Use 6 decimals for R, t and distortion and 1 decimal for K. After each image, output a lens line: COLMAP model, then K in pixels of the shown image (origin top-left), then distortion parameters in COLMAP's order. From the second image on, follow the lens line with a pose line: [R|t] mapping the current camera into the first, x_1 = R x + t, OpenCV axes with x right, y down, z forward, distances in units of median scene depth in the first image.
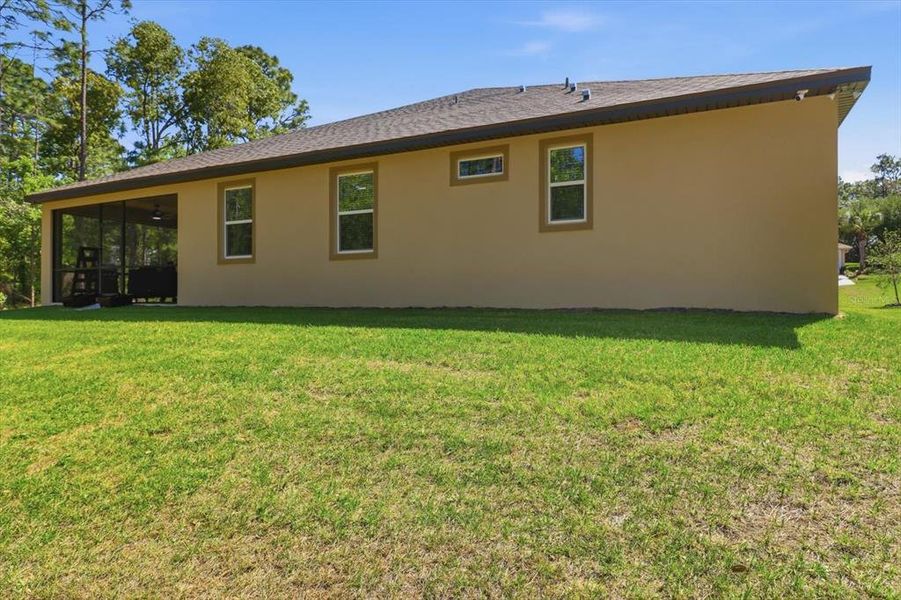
lens RADIAL K [[420.5, 0, 450.5], [0, 420.5, 300.0], [0, 0, 1]] dist [-0.010460, -0.000825]
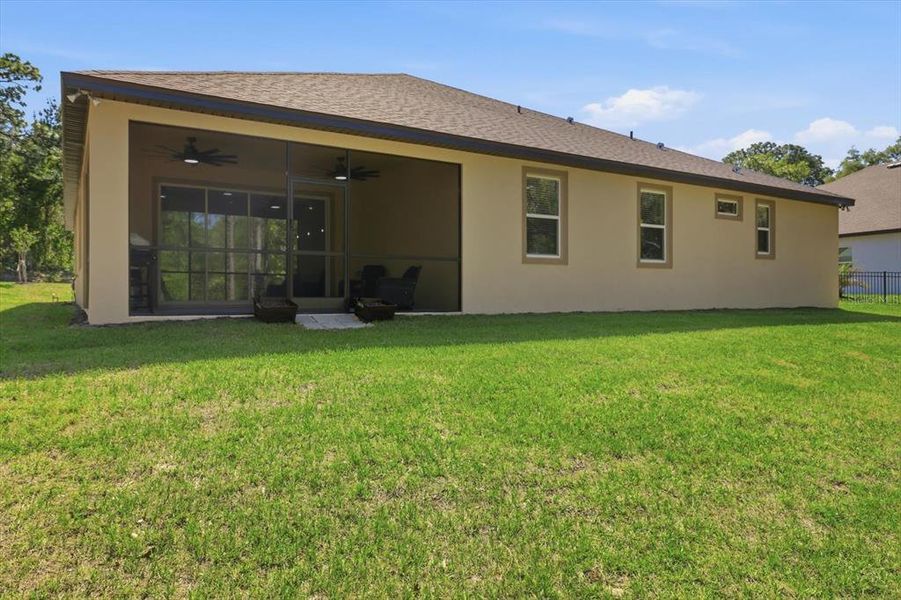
lens RADIAL K [[420.5, 0, 450.5], [0, 420.5, 300.0], [0, 0, 1]] dist [-0.010460, -0.000825]
pose [[0.732553, -0.002218, 0.680707, -1.205477], [0.005864, 0.999978, -0.003052, -0.009706], [-0.680685, 0.006228, 0.732550, 0.475957]]
